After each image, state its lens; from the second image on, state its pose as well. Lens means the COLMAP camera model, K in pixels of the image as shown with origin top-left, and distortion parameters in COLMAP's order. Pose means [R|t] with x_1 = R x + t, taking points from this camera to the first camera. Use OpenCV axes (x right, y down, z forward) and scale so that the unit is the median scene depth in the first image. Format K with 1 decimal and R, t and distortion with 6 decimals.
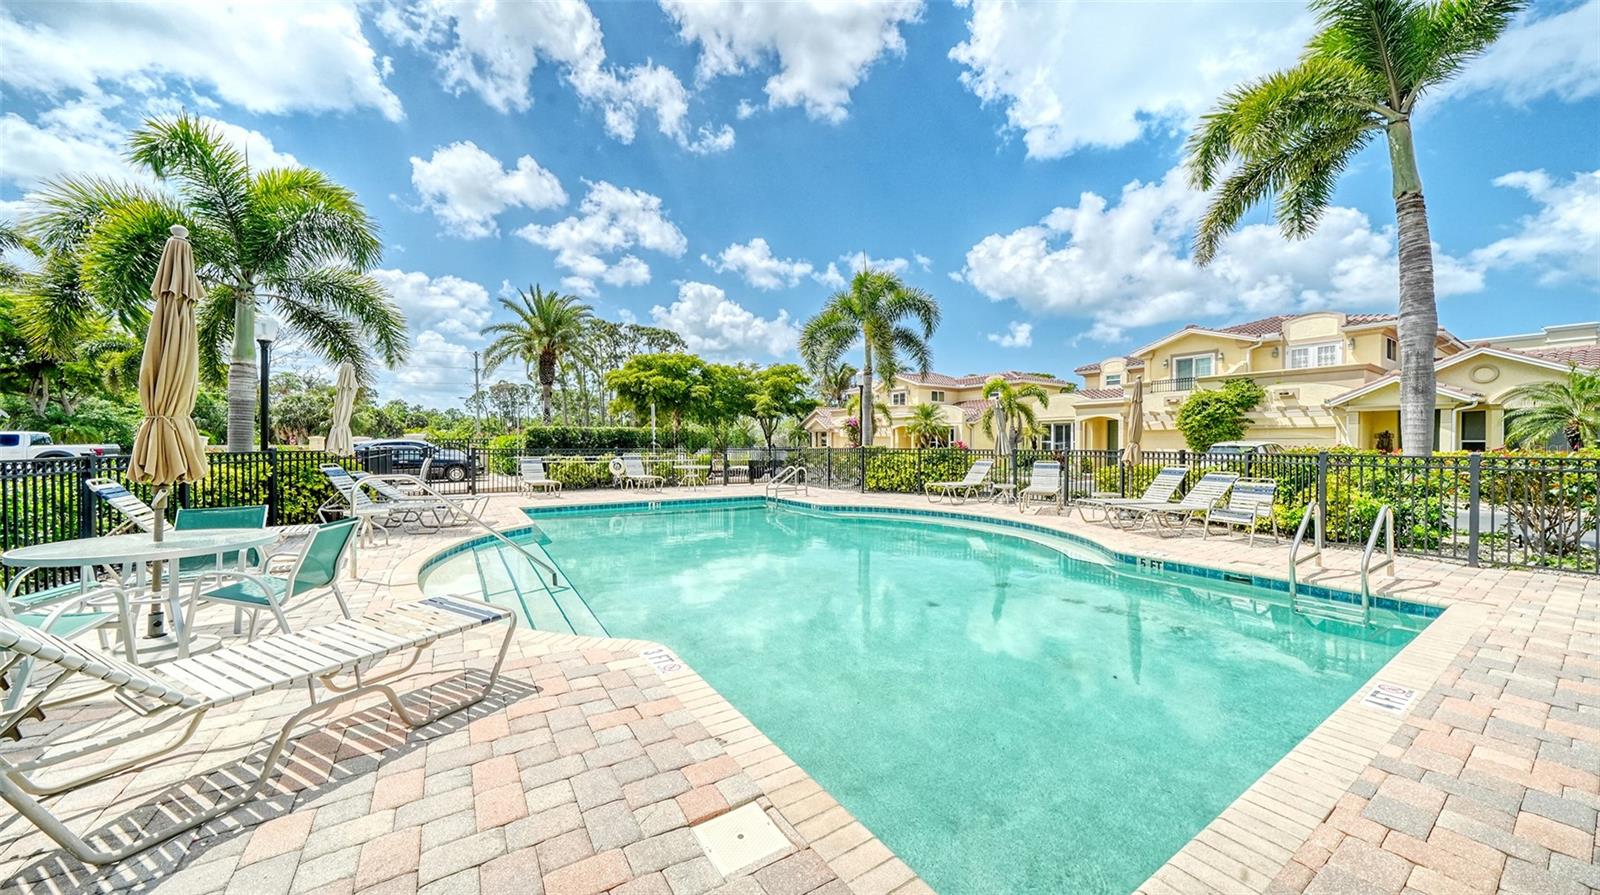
lens RADIAL K [[542.5, 0, 800.3], [0, 542.5, 450.7], [0, 0, 1]] dist [0.000440, 0.000039]
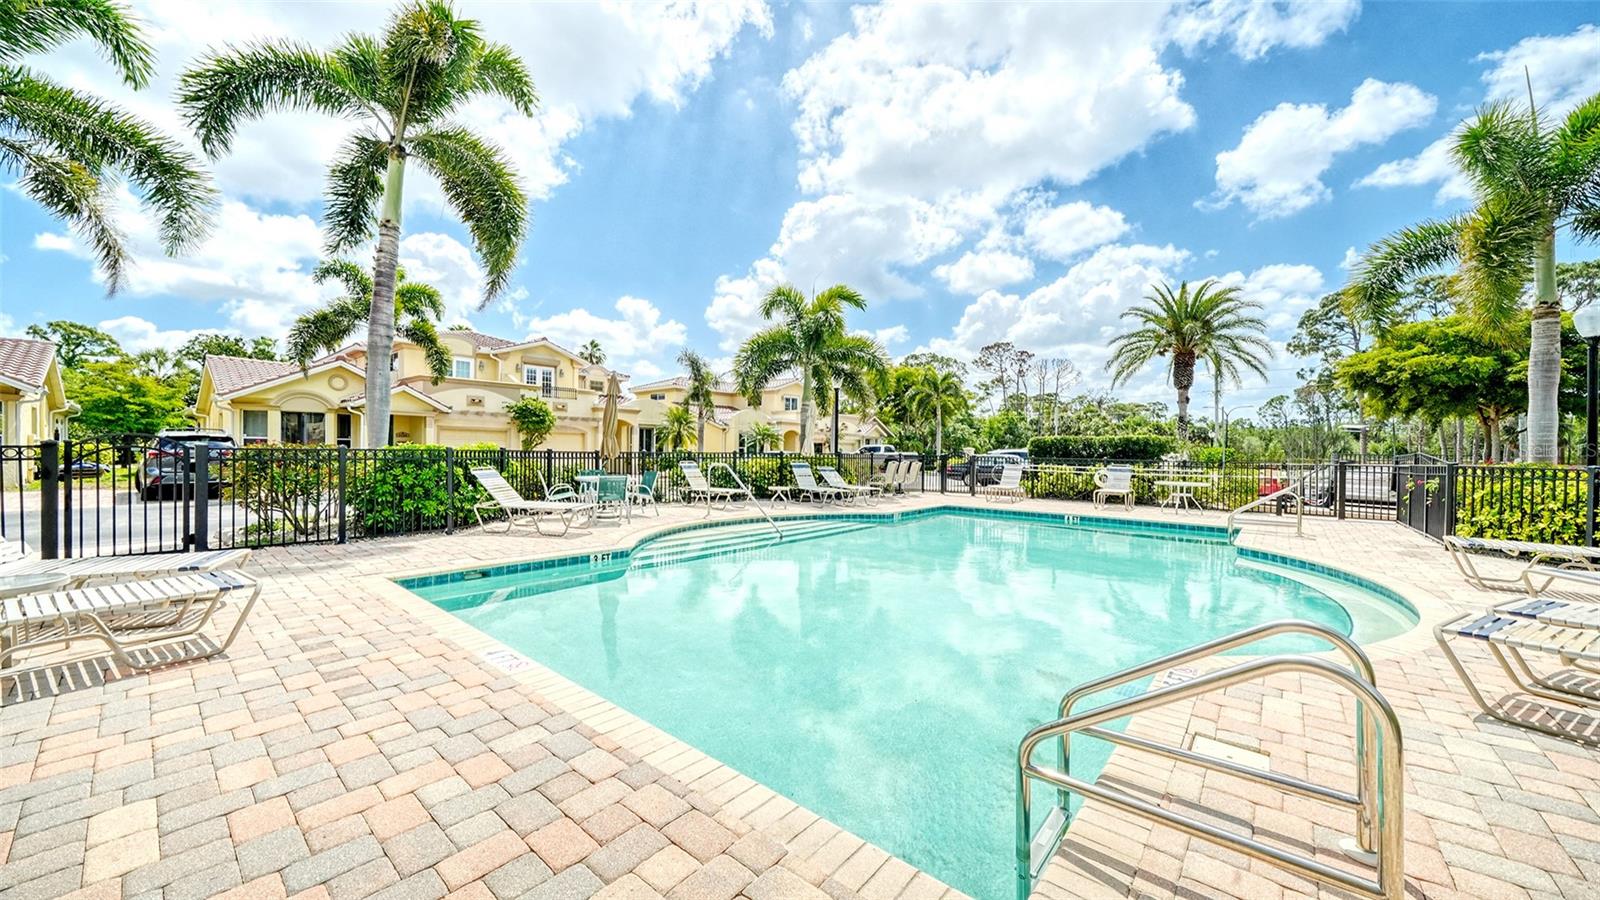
lens RADIAL K [[571.9, 0, 803.4], [0, 571.9, 470.3], [0, 0, 1]] dist [-0.001010, -0.000109]
pose [[0.281495, 0.041936, -0.958646, 0.458835], [-0.029657, 0.998948, 0.034991, -0.004136], [0.959104, 0.018581, 0.282442, 0.236676]]
